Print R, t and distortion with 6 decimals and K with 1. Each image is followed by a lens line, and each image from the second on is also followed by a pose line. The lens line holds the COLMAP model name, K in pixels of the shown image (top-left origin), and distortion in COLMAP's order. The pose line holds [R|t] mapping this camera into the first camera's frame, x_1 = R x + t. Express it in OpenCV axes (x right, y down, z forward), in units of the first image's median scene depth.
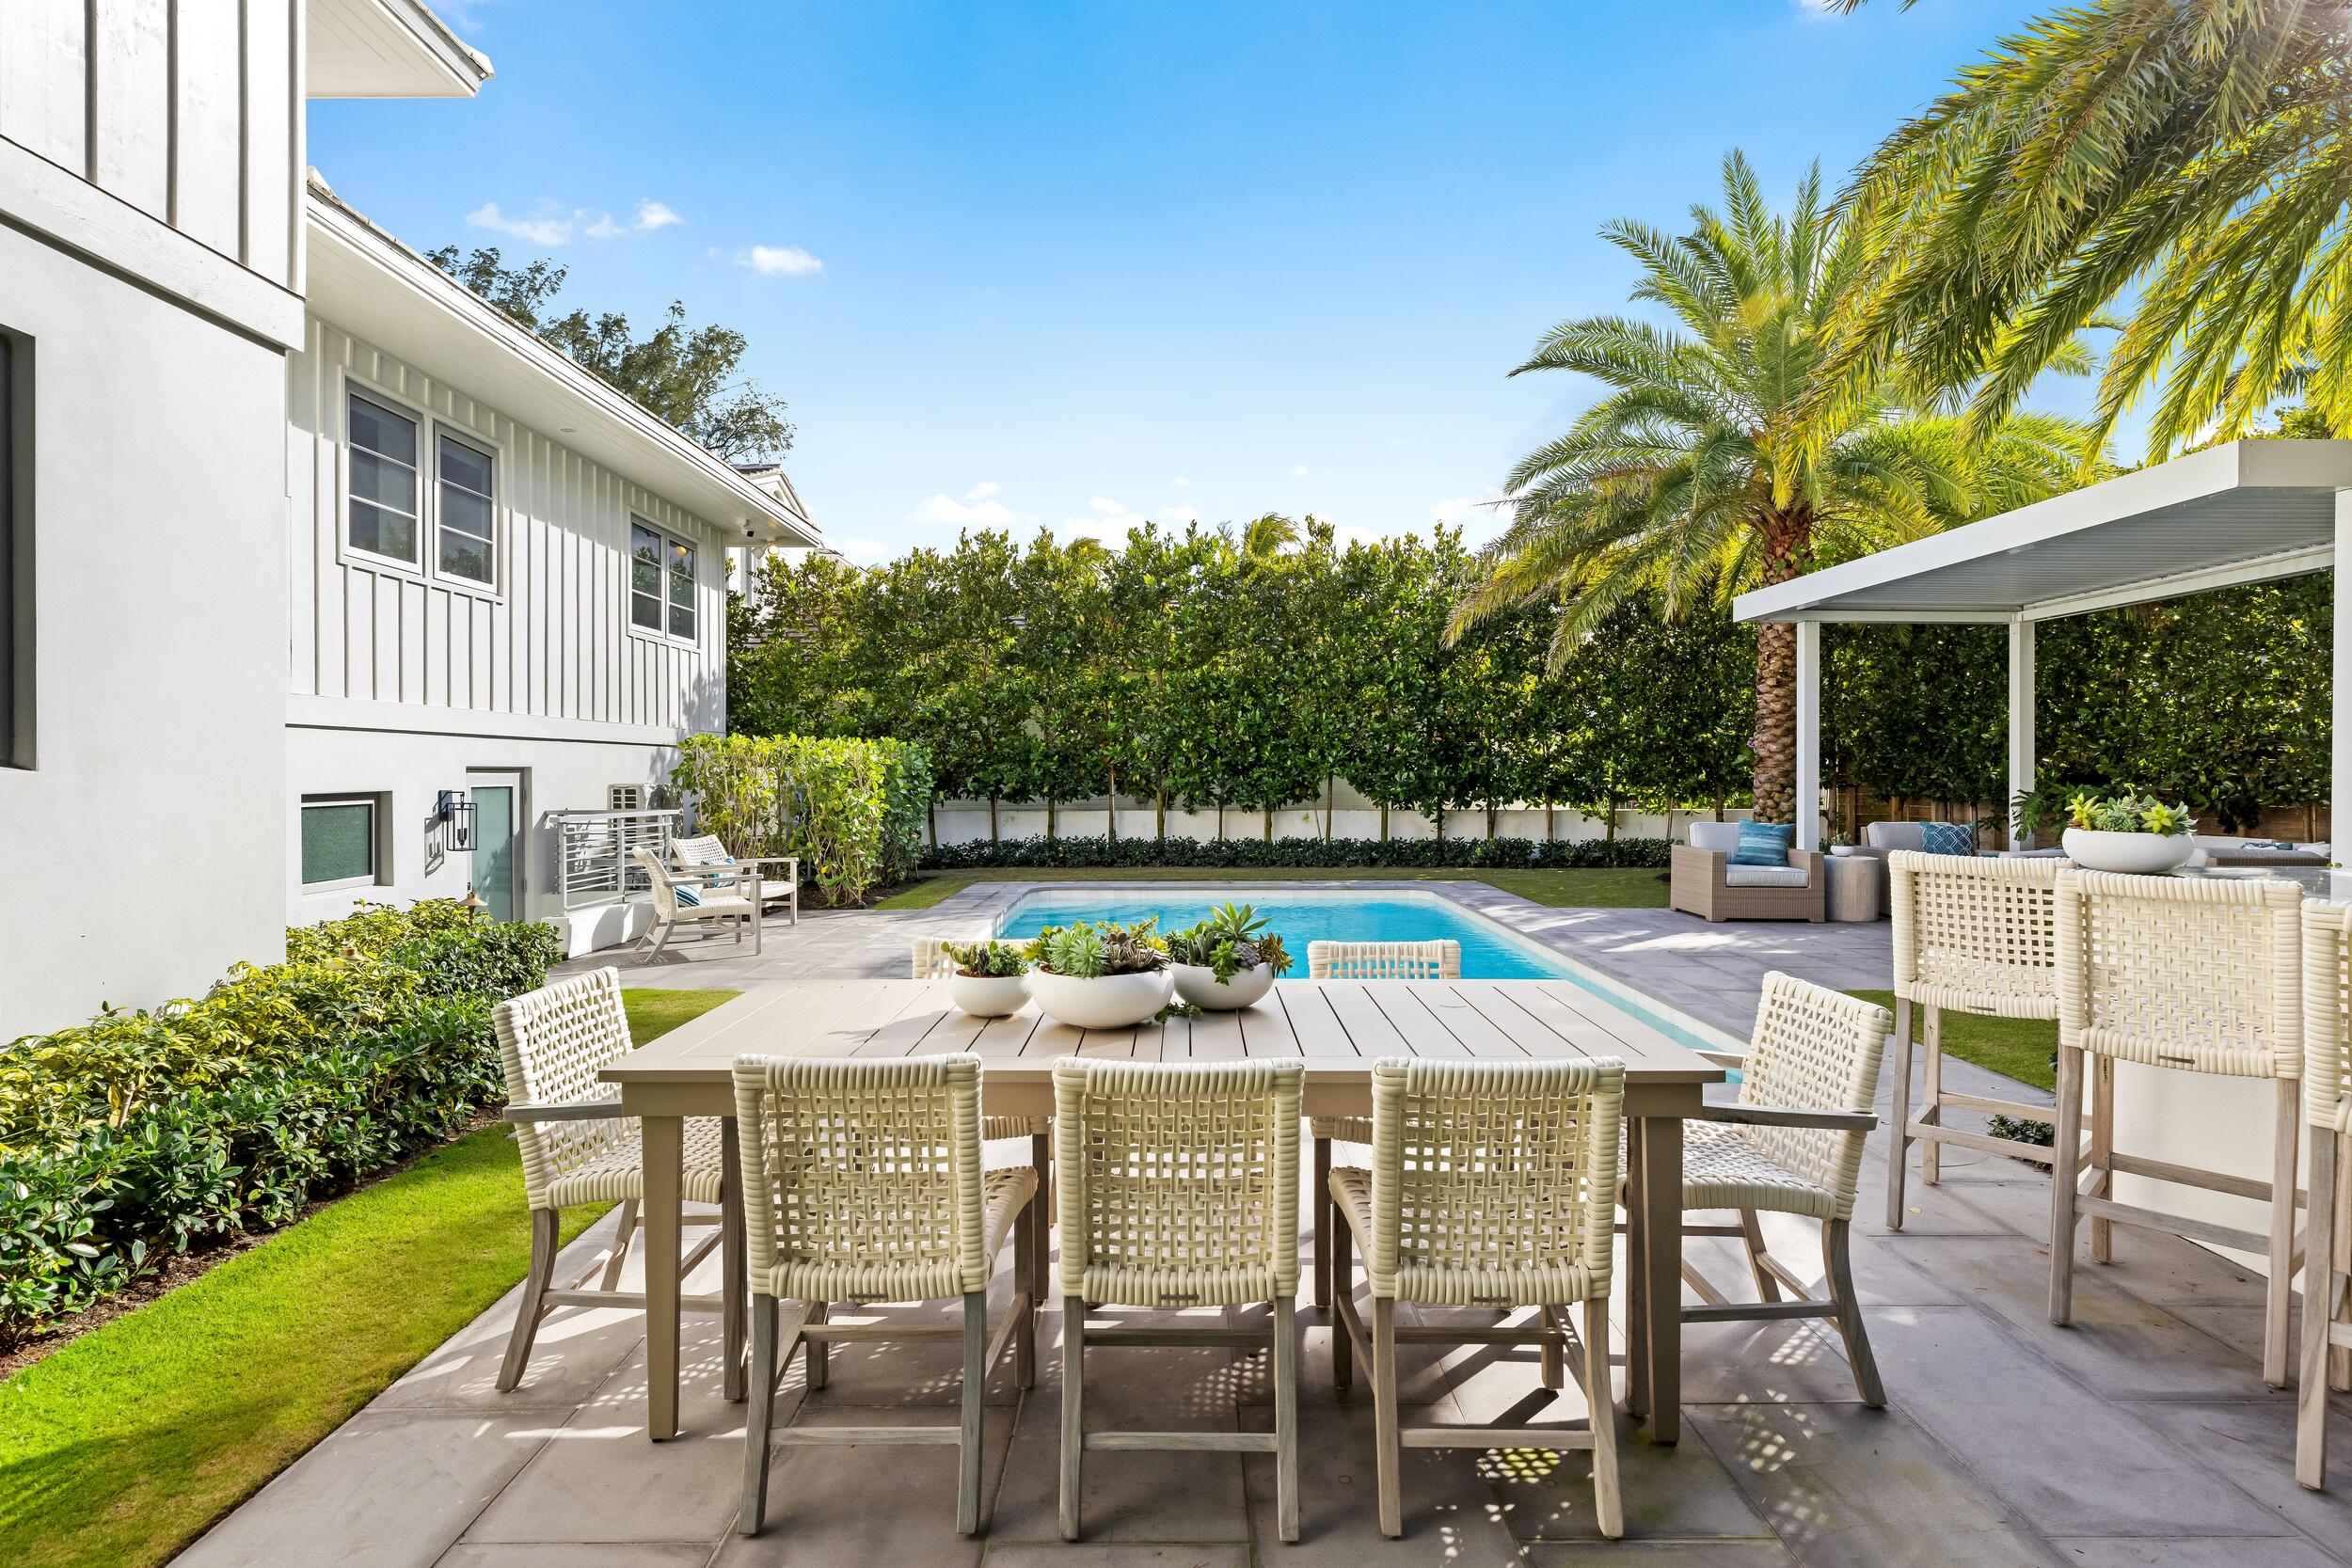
lens RADIAL K [[1228.9, 0, 1188.9], [0, 1228.9, 785.8], [0, 0, 1]] dist [0.010396, 0.000535]
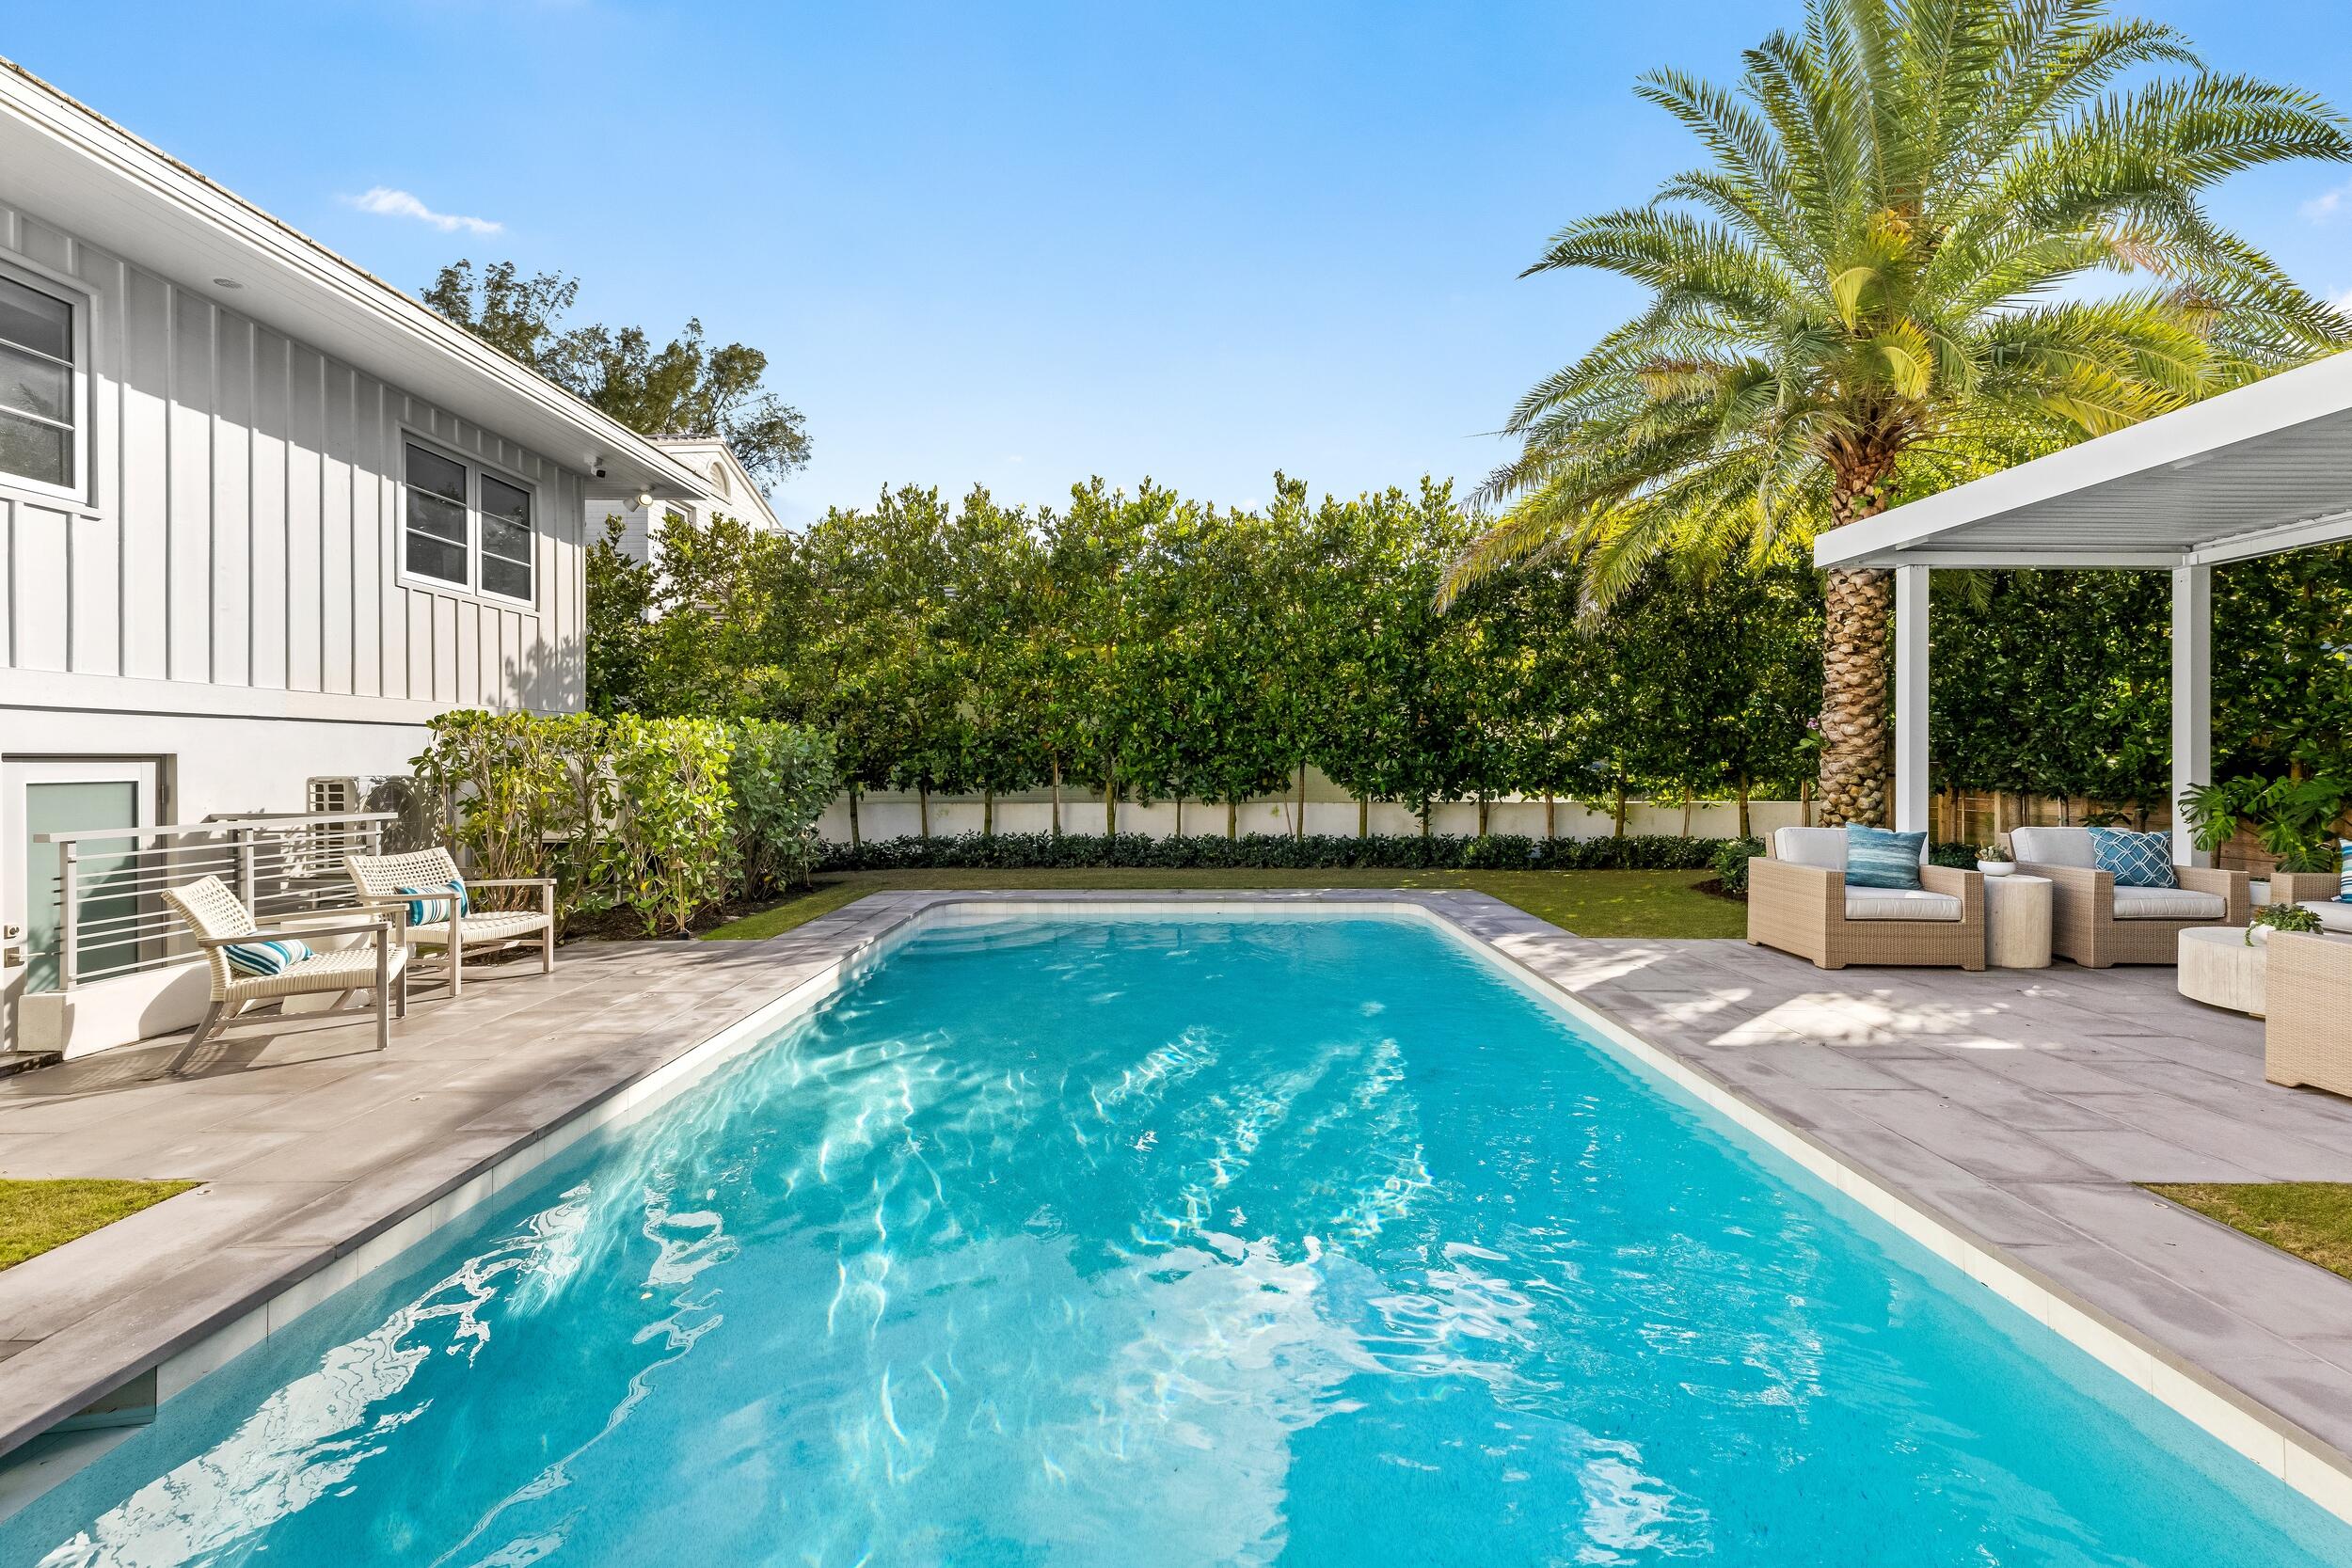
lens RADIAL K [[1071.6, 0, 1174.9], [0, 1071.6, 771.1], [0, 0, 1]] dist [0.003024, 0.000981]
pose [[0.999933, -0.000083, -0.011579, 0.033561], [0.000082, 1.000000, -0.000082, -0.003130], [0.011579, 0.000081, 0.999933, 0.234440]]
